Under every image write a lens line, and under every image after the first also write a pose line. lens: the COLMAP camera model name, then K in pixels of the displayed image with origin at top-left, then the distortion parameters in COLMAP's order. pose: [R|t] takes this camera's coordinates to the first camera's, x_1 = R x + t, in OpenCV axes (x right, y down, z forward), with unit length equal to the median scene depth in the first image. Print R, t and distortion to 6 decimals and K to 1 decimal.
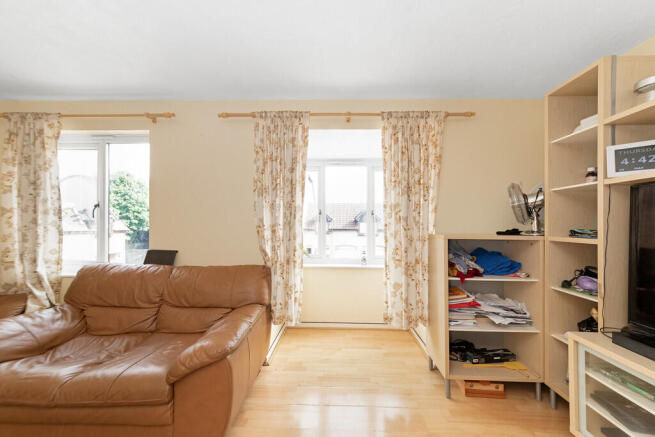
lens RADIAL K [[244.7, 0, 331.9], [0, 244.7, 230.4], [0, 0, 1]] dist [0.004743, -0.000031]
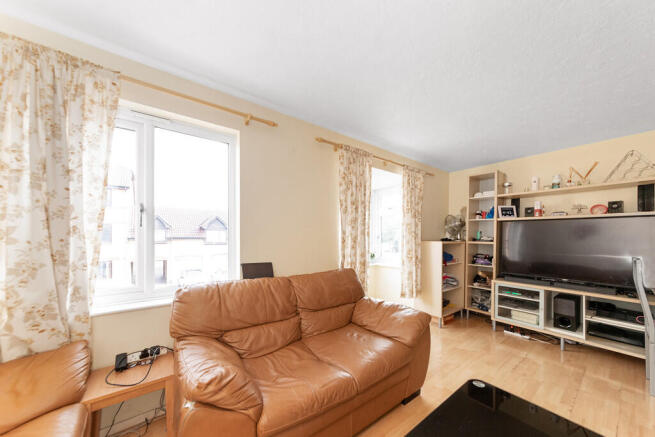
lens RADIAL K [[231.7, 0, 328.6], [0, 231.7, 238.9], [0, 0, 1]] dist [0.000350, 0.000023]
pose [[0.776829, -0.009778, 0.629636, -1.104516], [0.007662, 0.999952, 0.006076, -0.015781], [-0.629665, 0.000105, 0.776866, 0.142325]]
